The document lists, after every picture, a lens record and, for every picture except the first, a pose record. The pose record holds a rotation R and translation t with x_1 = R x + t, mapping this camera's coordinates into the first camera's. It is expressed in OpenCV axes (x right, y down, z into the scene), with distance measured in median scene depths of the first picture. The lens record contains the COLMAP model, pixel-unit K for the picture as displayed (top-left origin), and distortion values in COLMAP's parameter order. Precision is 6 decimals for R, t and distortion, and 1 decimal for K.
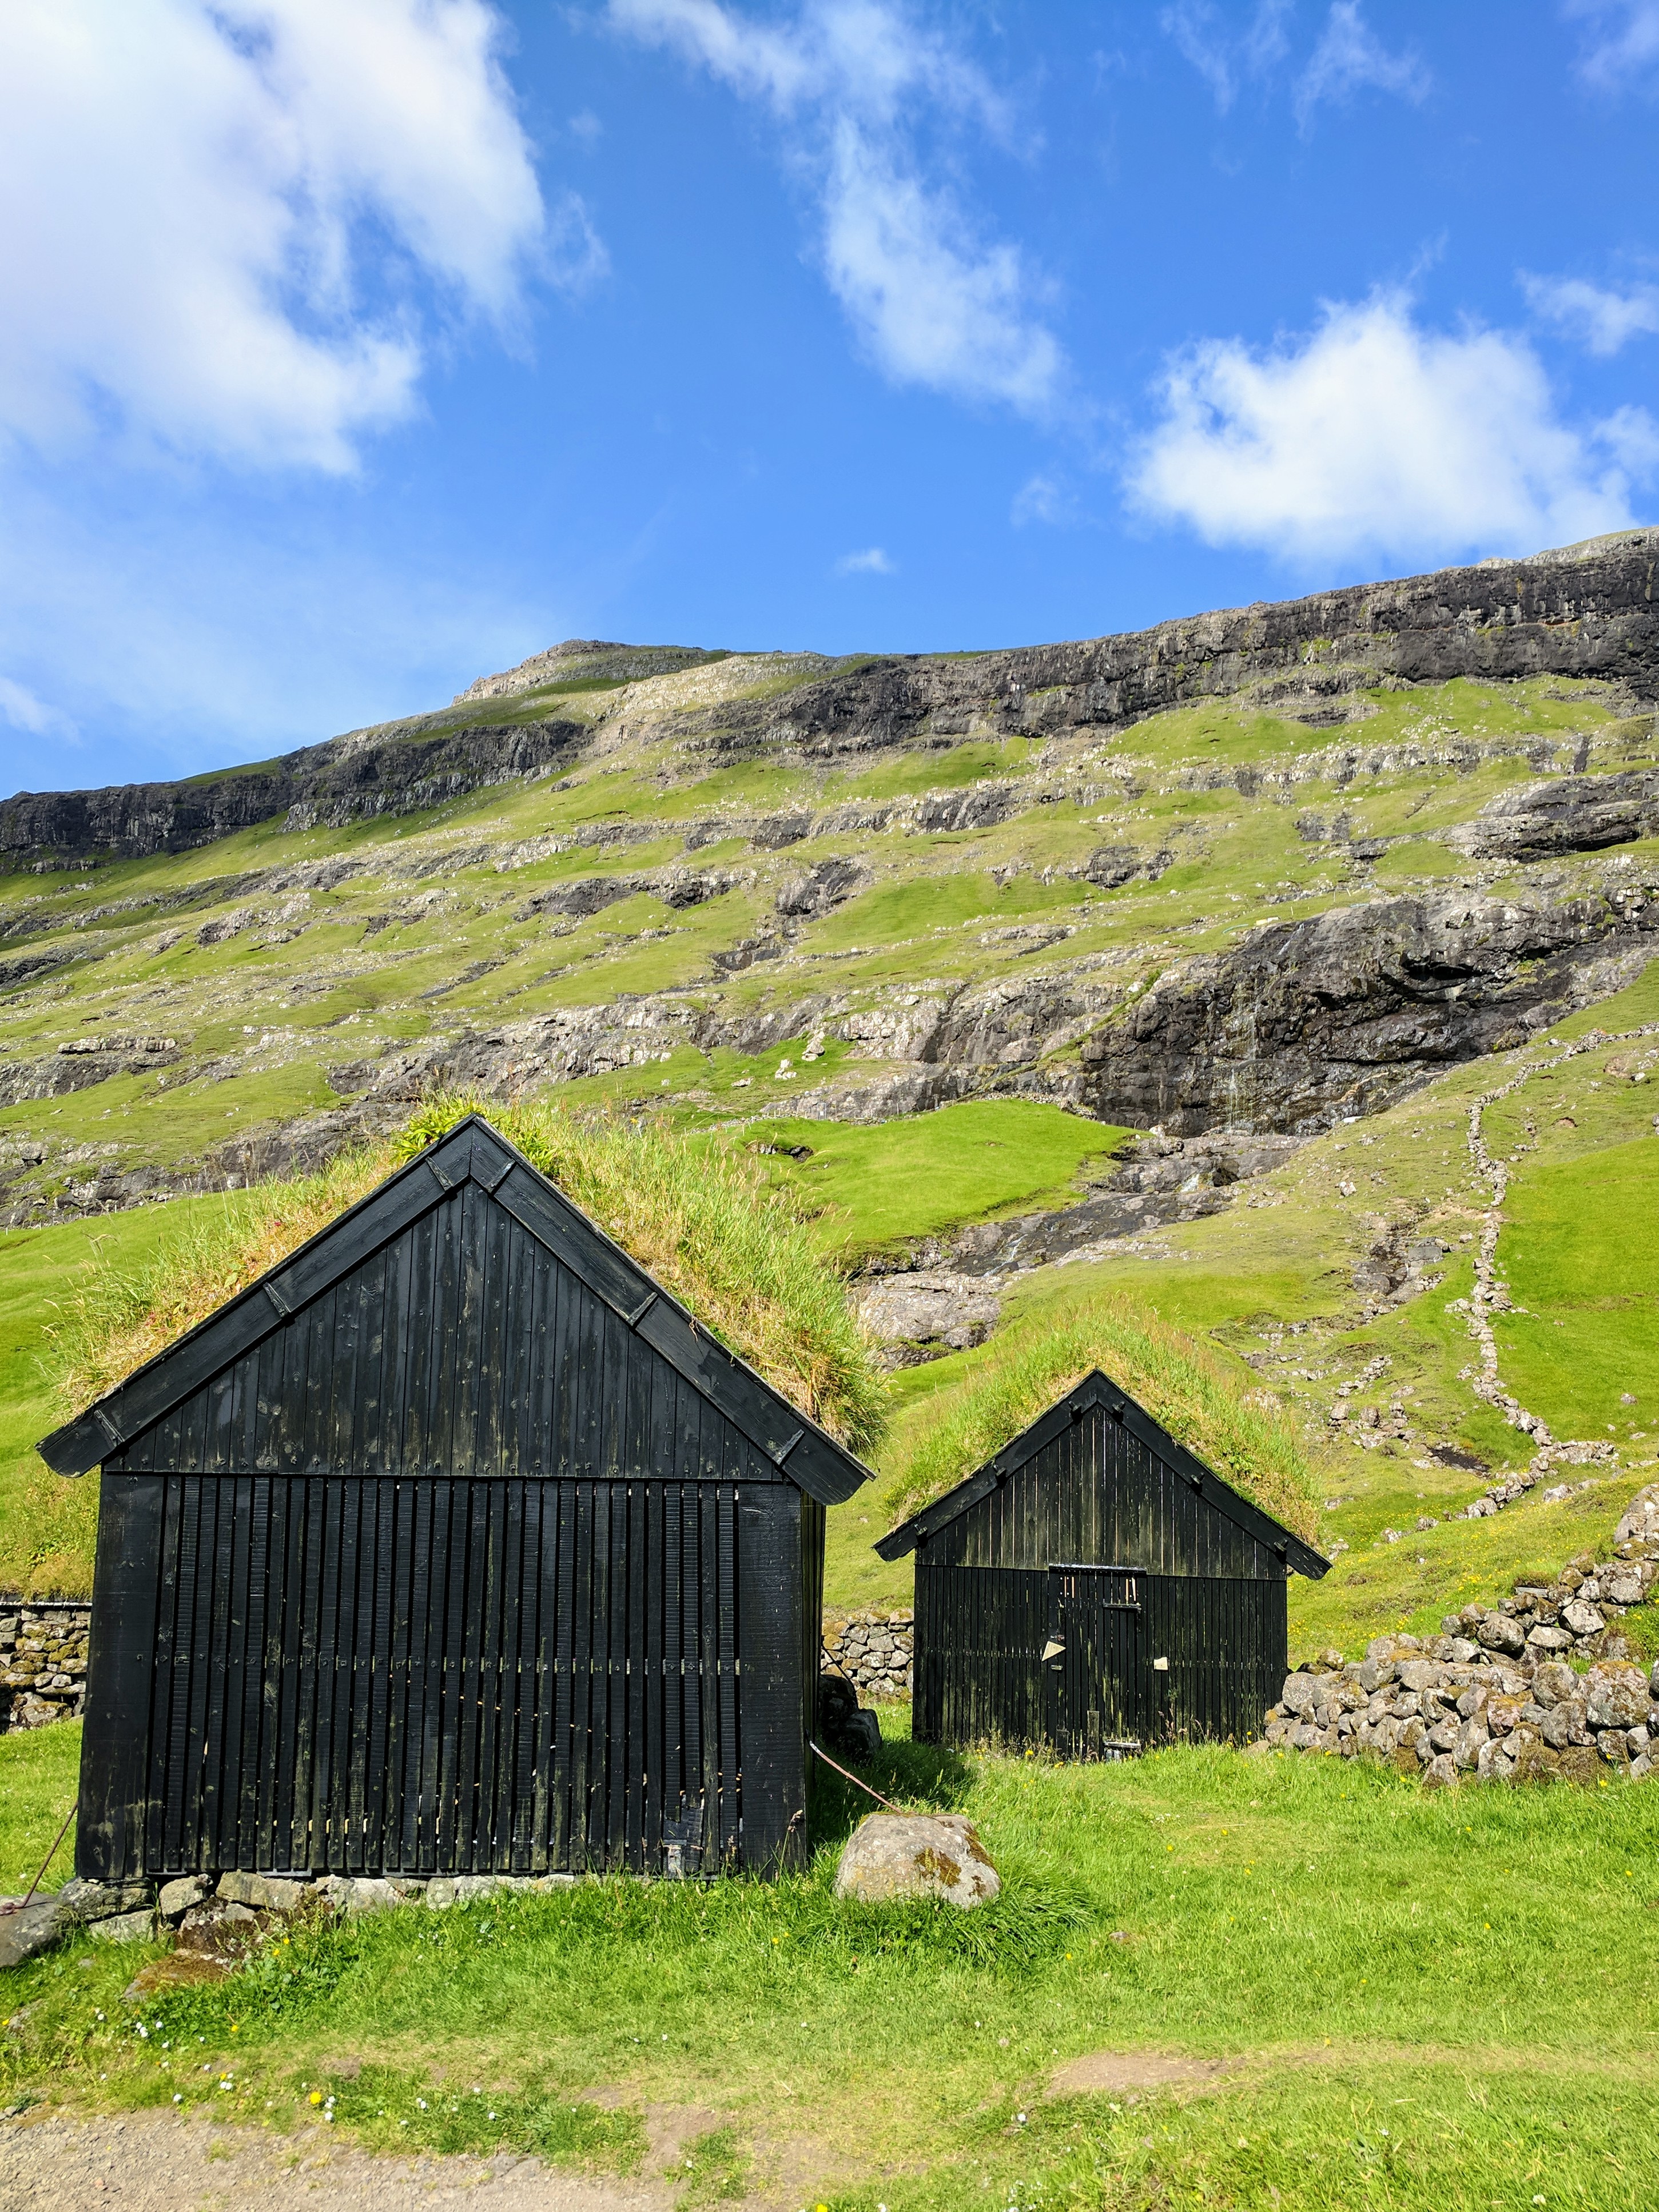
lens RADIAL K [[1720.4, 0, 865.2], [0, 1720.4, 1144.4], [0, 0, 1]] dist [0.000354, 0.013563]
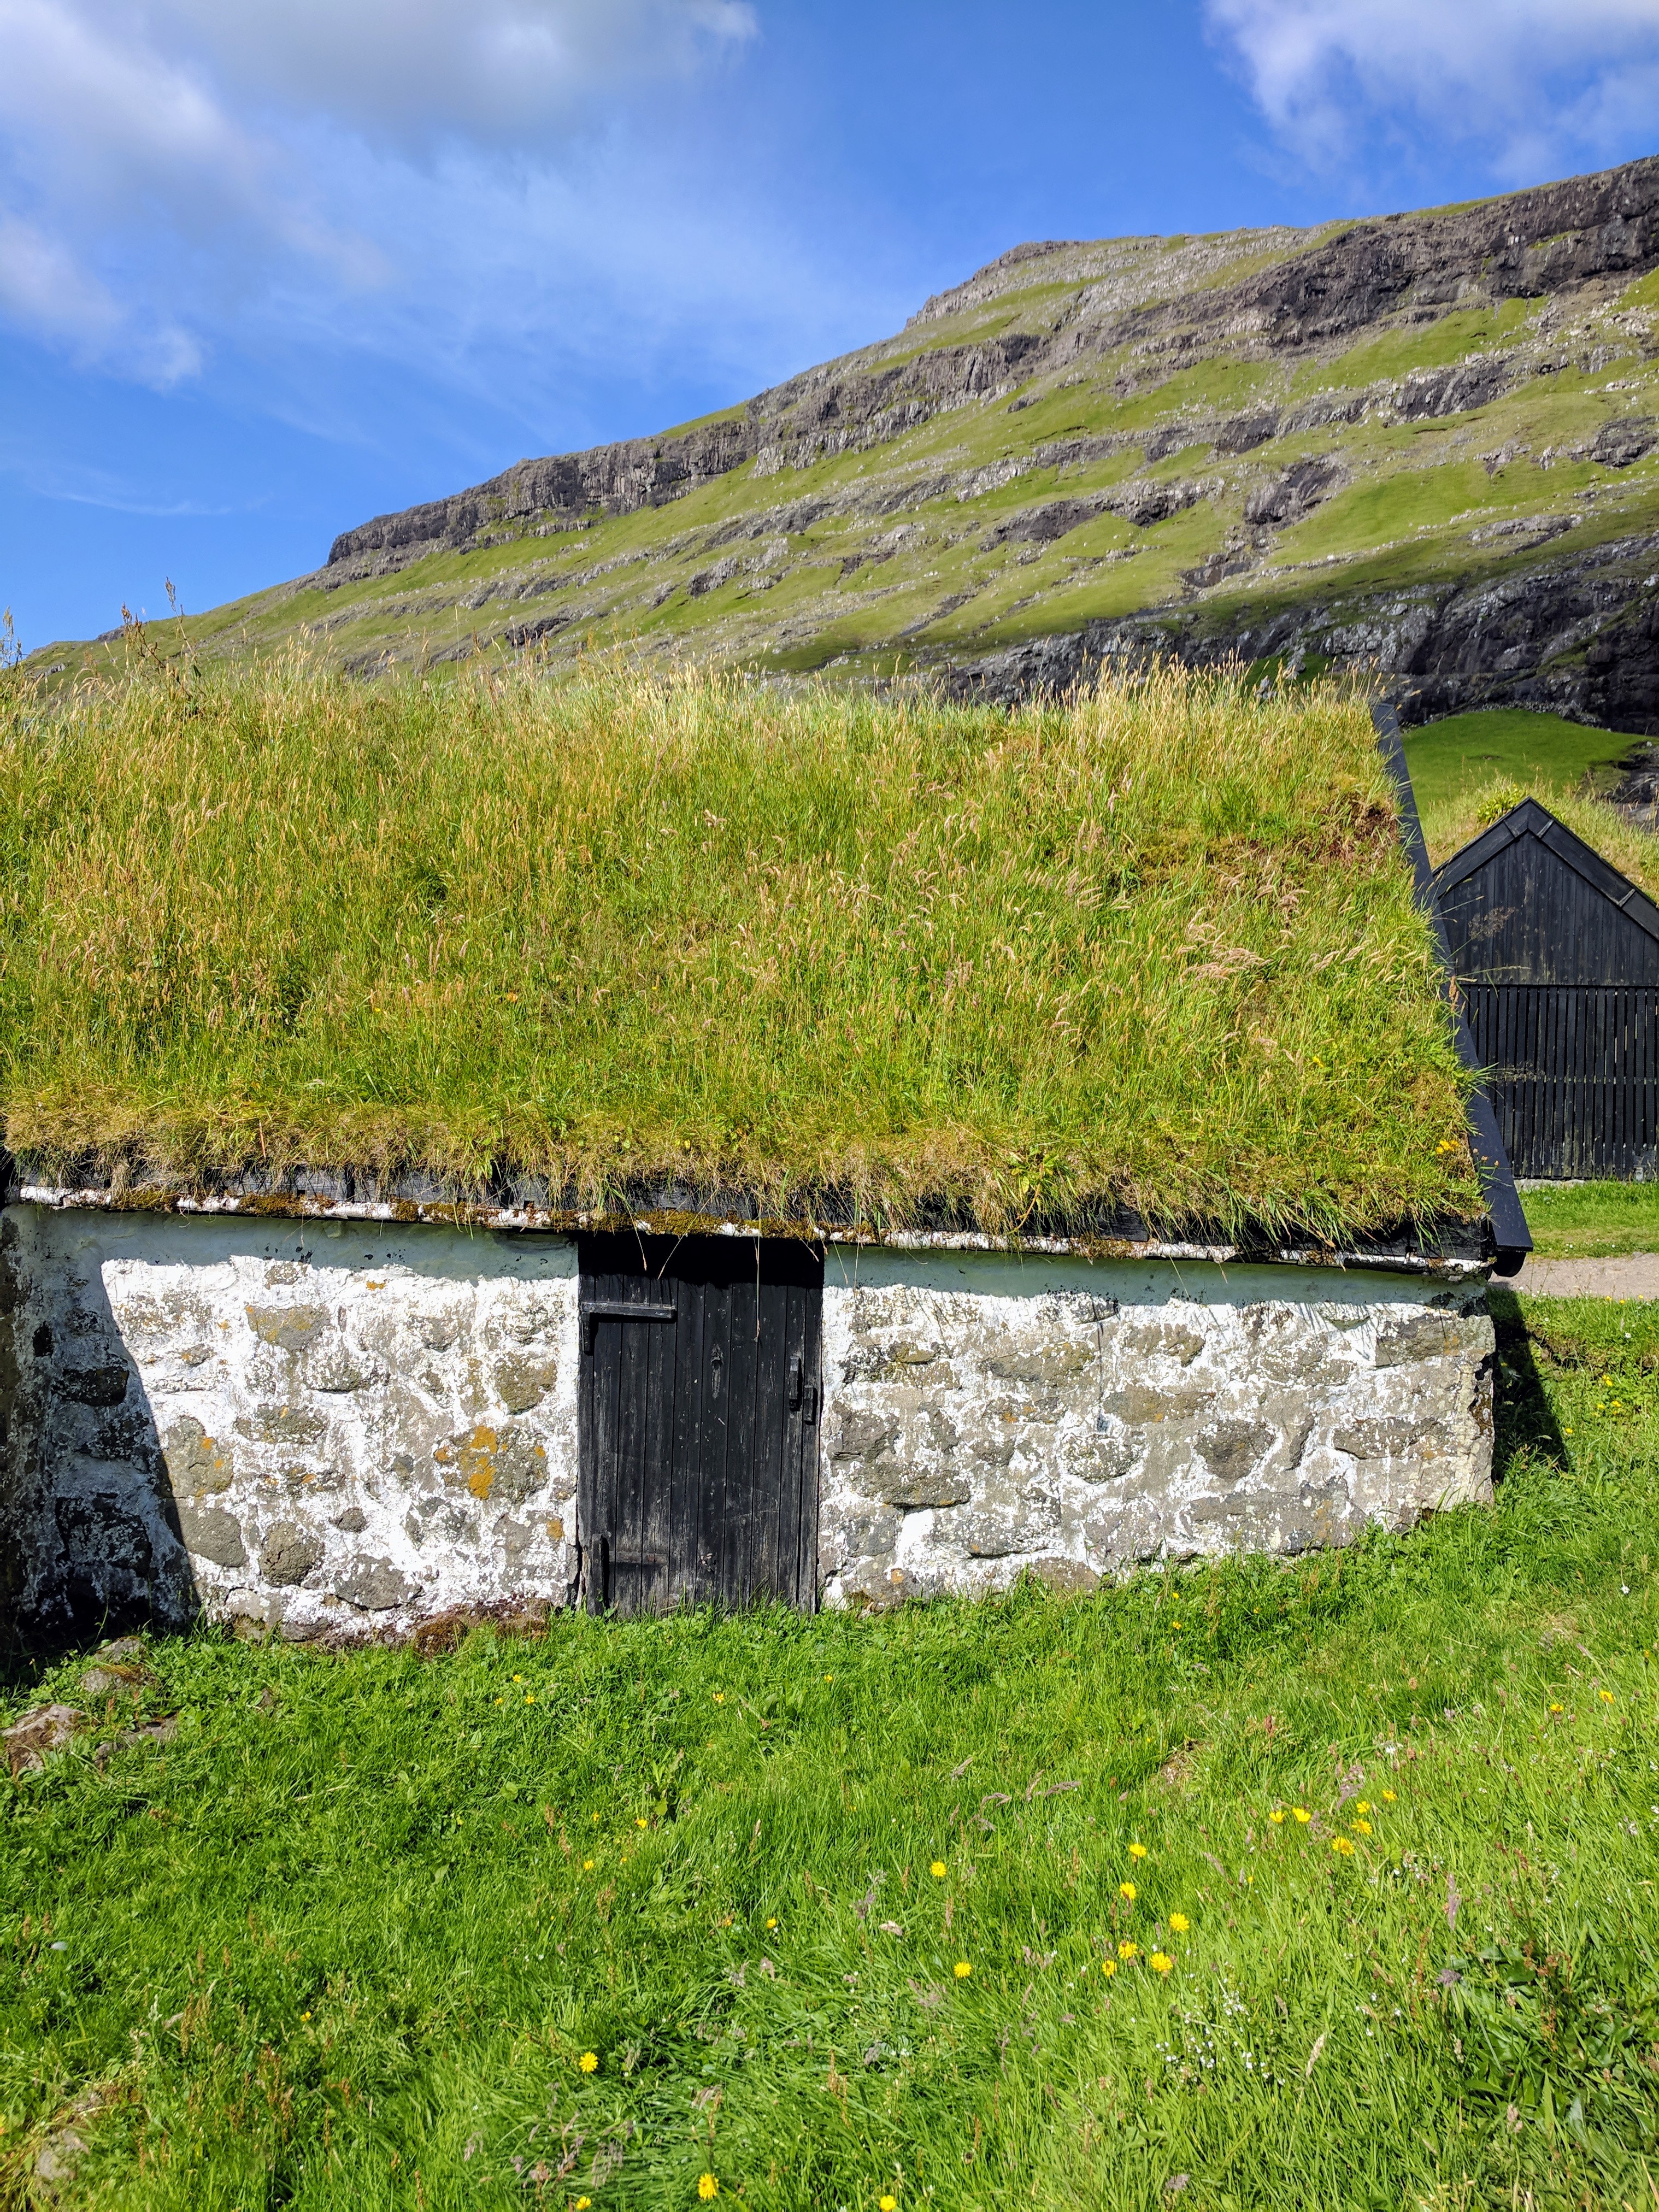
lens RADIAL K [[1649.5, 0, 829.5], [0, 1649.5, 1106.0], [0, 0, 1]] dist [-0.004745, 0.005951]
pose [[0.959091, 0.019592, -0.282421, -0.006650], [0.037418, 0.980077, 0.195060, -0.000978], [0.280616, -0.197648, 0.939250, -0.014638]]
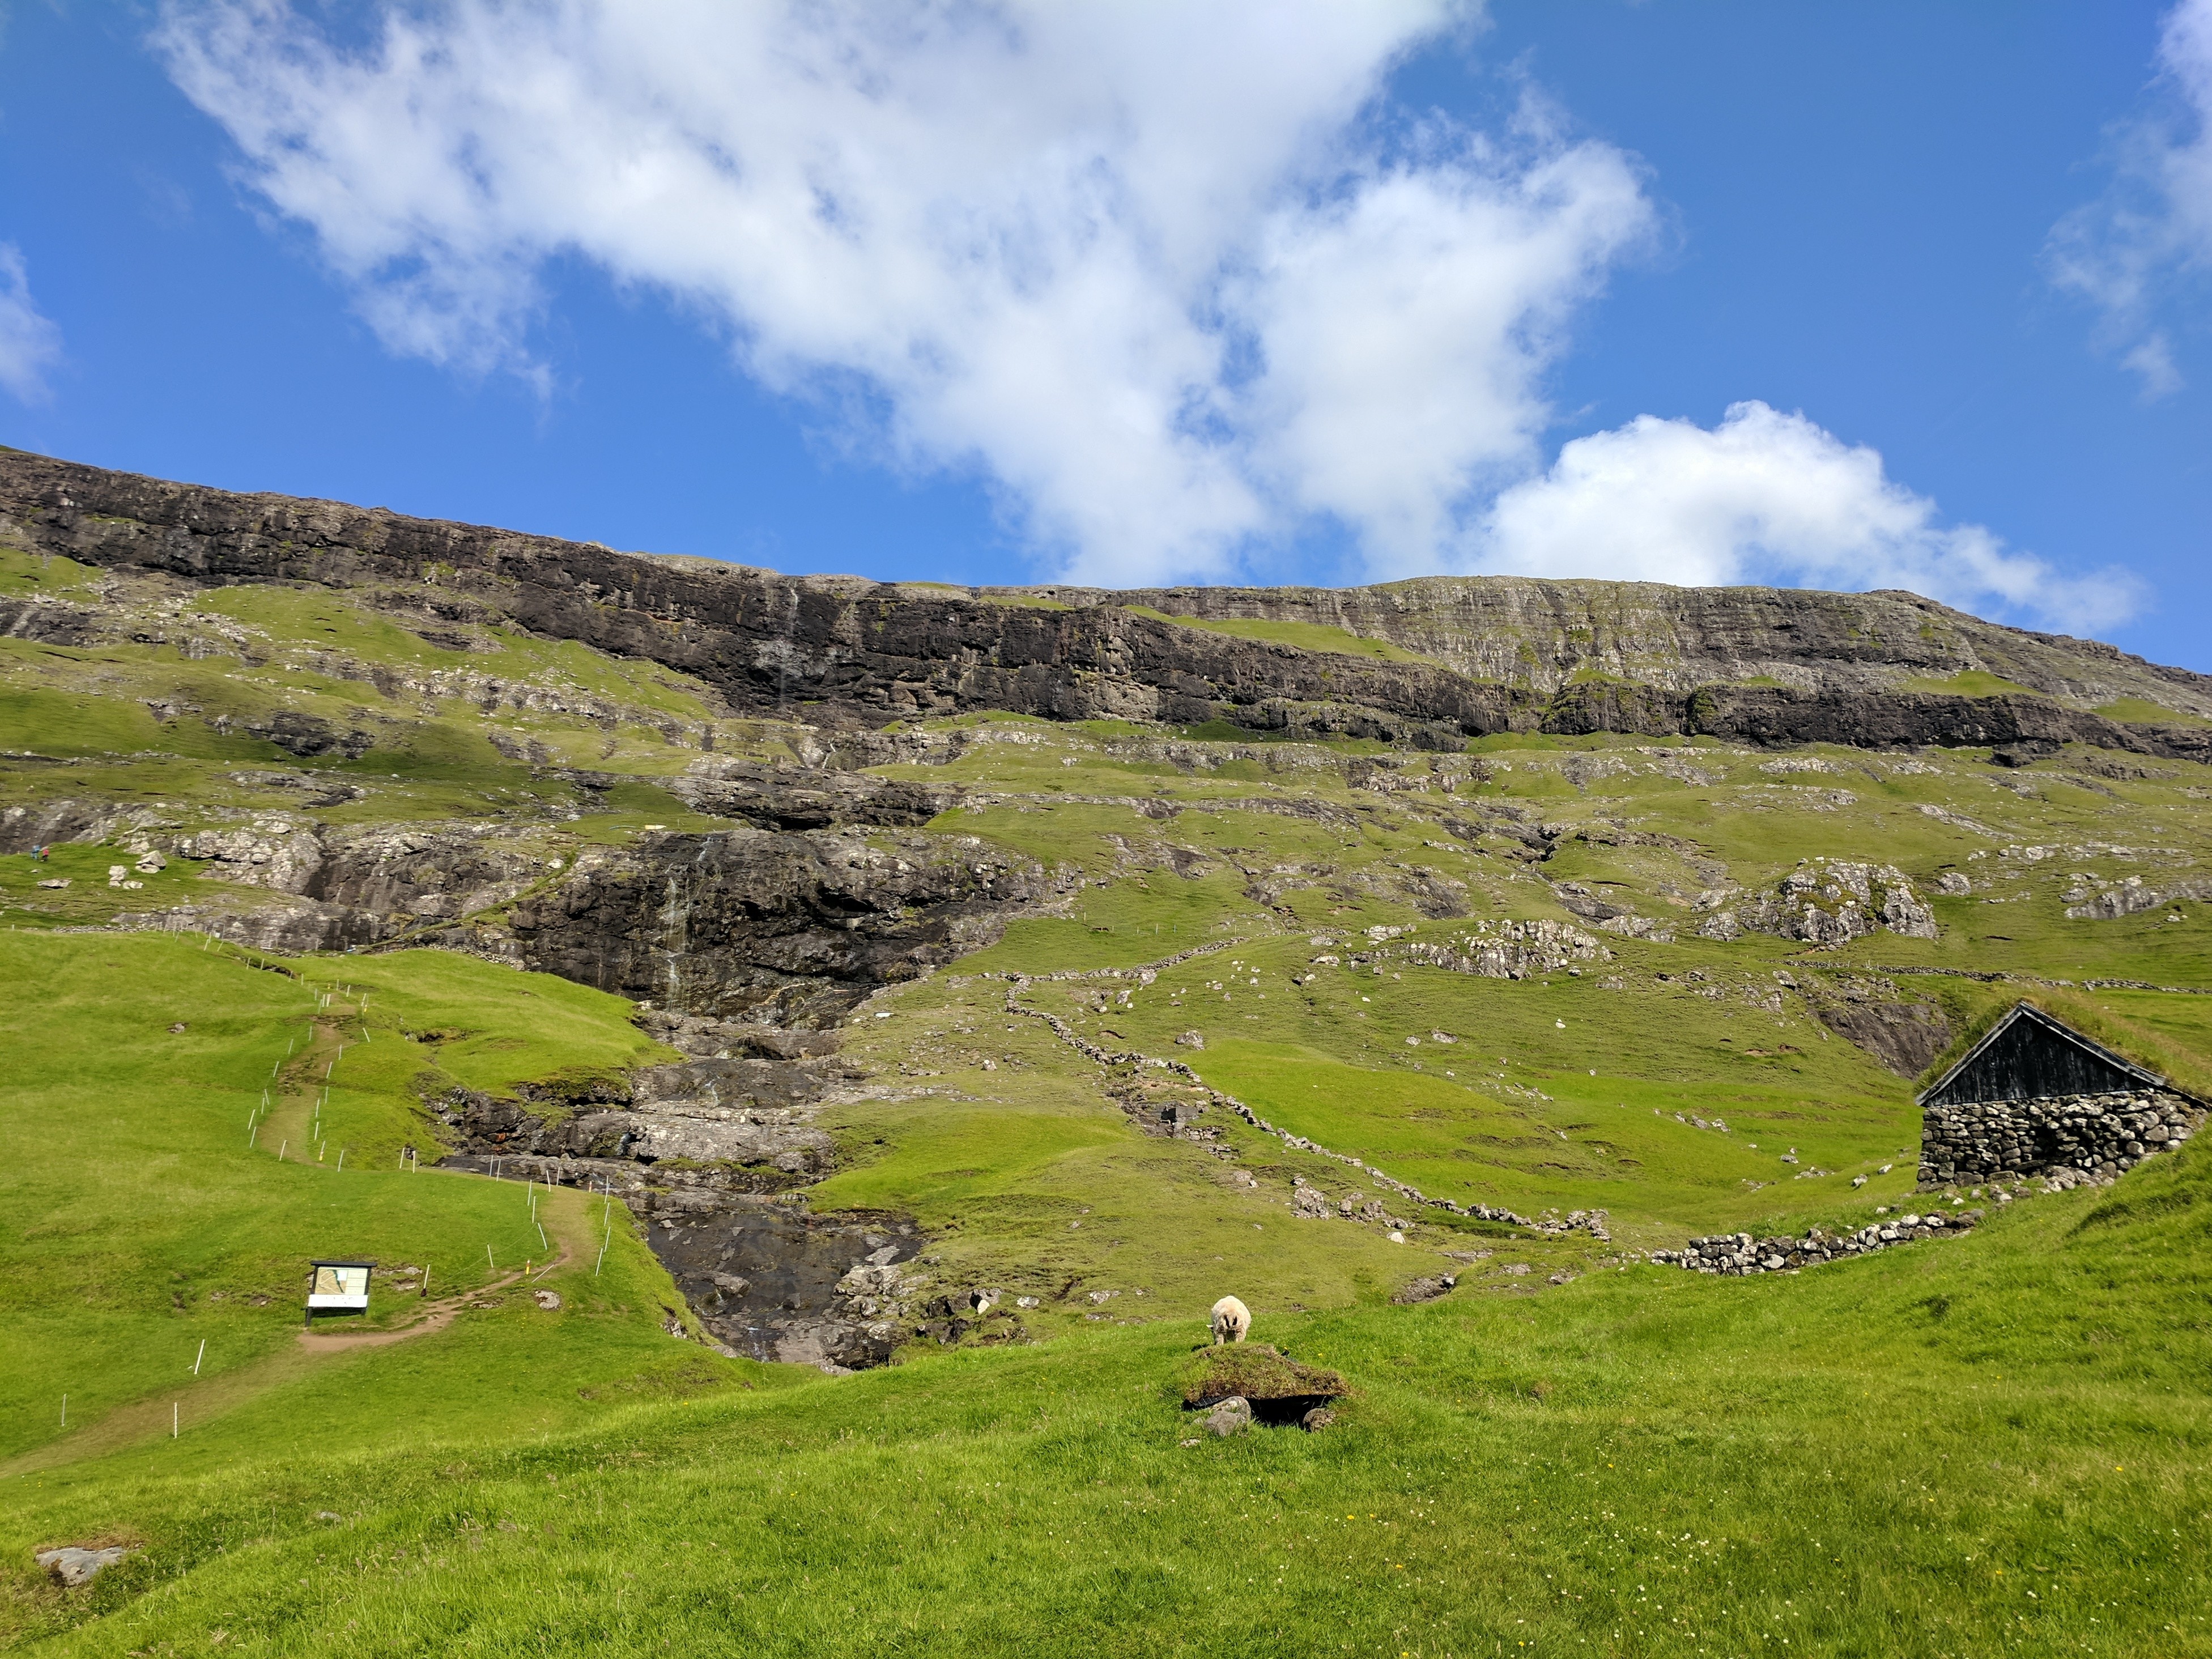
lens RADIAL K [[1688.9, 0, 1149.8], [0, 1688.9, 859.0], [0, 0, 1]] dist [-0.005119, 0.032268]
pose [[0.700620, 0.197717, 0.685595, -0.123466], [-0.096100, 0.978235, -0.183905, 0.023873], [-0.707034, 0.062962, 0.704371, 0.031305]]
